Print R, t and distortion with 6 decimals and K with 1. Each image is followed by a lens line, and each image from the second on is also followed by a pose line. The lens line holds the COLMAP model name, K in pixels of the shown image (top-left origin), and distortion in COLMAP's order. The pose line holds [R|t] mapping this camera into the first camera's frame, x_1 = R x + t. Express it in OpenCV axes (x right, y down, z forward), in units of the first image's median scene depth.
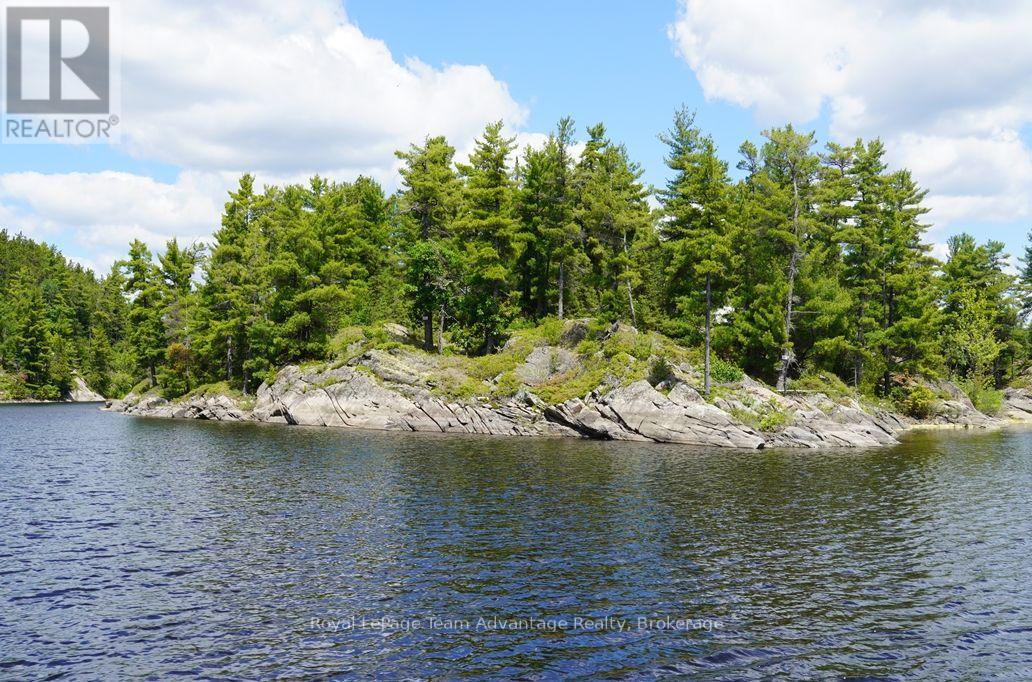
lens RADIAL K [[2216.4, 0, 516.0], [0, 2216.4, 341.0], [0, 0, 1]] dist [0.051747, 0.671233]
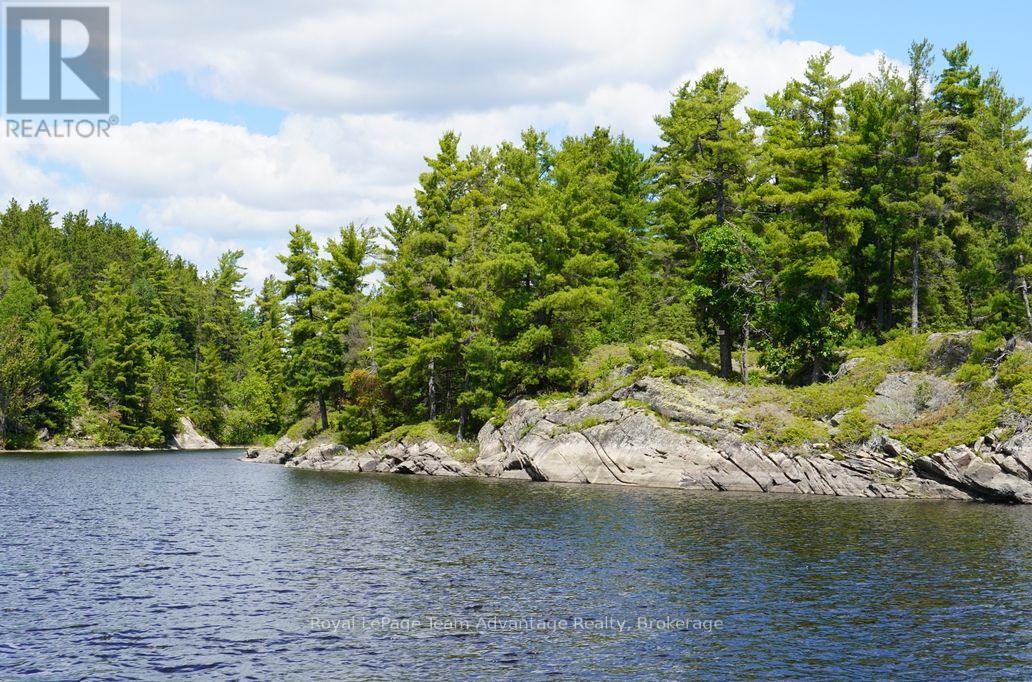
lens RADIAL K [[2216.4, 0, 516.0], [0, 2216.4, 341.0], [0, 0, 1]] dist [0.051747, 0.671233]
pose [[0.965209, -0.010842, -0.261256, 0.083758], [0.005672, 0.999773, -0.020535, 0.006831], [0.261419, 0.018338, 0.965051, 0.304998]]
